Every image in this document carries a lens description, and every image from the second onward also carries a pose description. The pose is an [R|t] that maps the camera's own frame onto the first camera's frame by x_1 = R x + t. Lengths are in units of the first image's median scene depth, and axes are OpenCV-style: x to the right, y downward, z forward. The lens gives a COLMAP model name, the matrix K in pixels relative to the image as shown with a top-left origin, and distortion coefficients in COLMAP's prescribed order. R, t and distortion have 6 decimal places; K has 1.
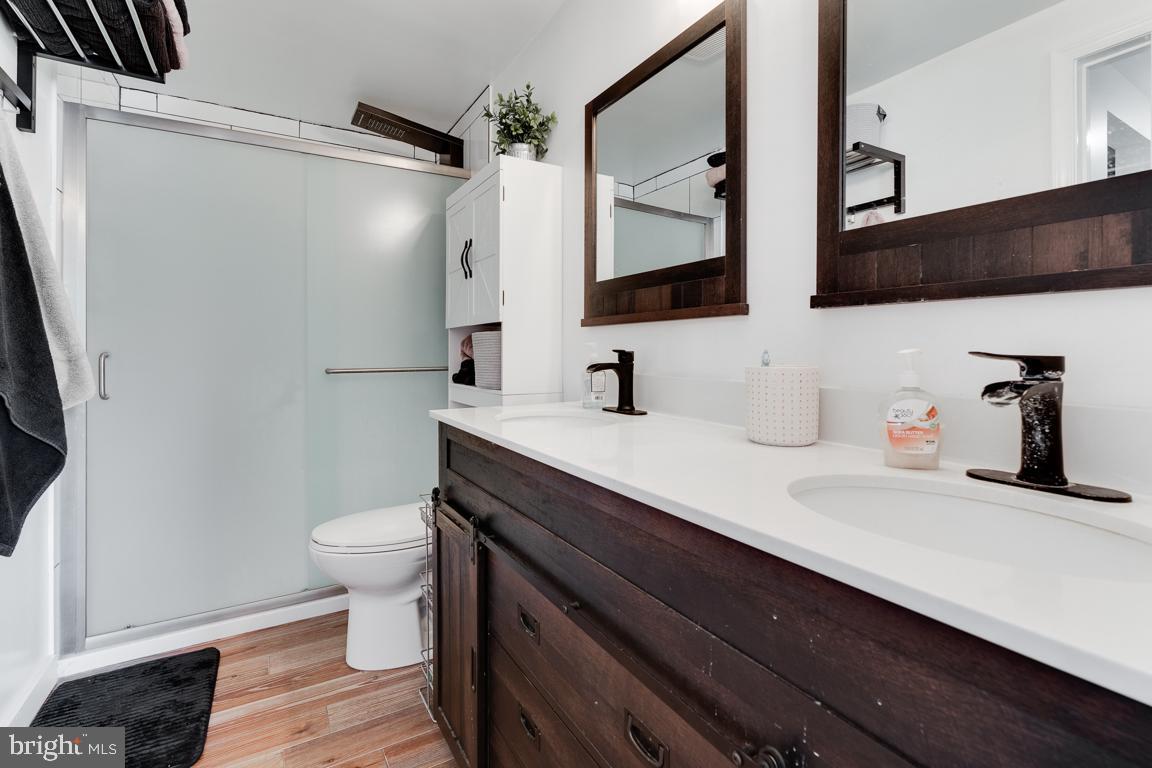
lens RADIAL K [[529.1, 0, 566.0], [0, 529.1, 353.5], [0, 0, 1]] dist [-0.009405, 0.003937]
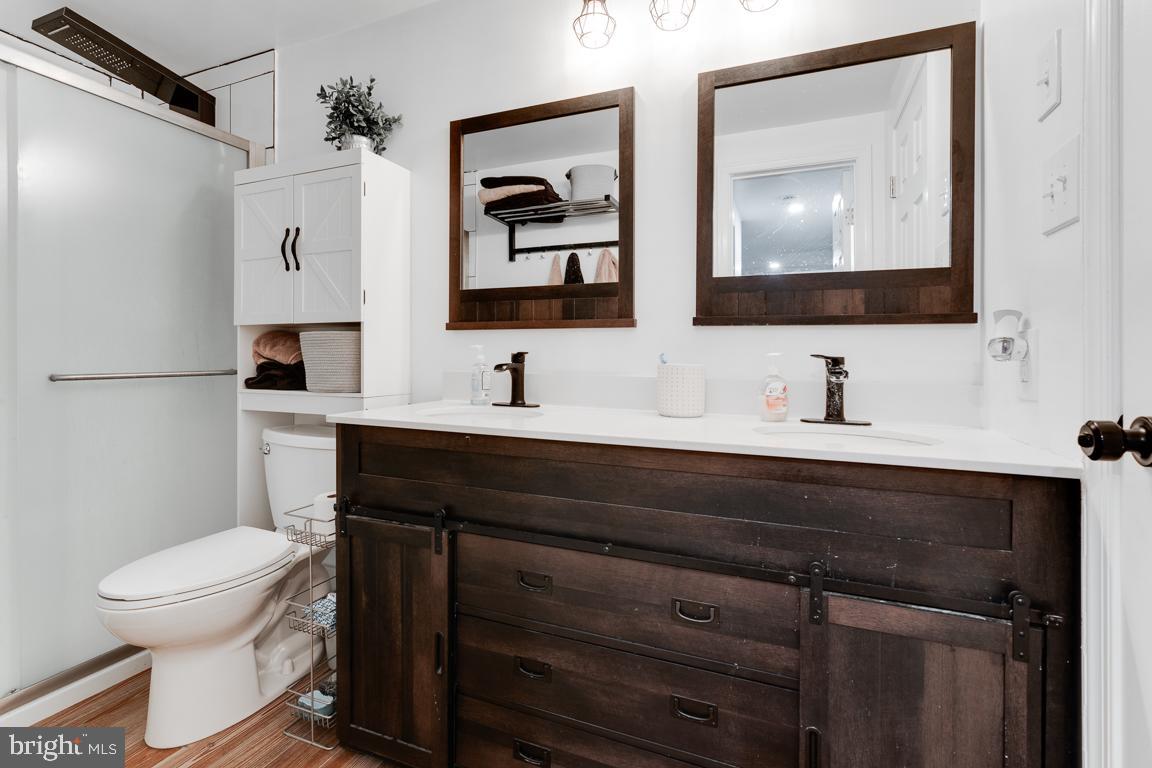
lens RADIAL K [[529.1, 0, 569.0], [0, 529.1, 360.4], [0, 0, 1]] dist [-0.009405, 0.003937]
pose [[0.801634, 0.001969, 0.597811, -0.471958], [-0.004736, 0.999984, 0.003057, 0.006685], [-0.597796, -0.005282, 0.801631, 0.004758]]
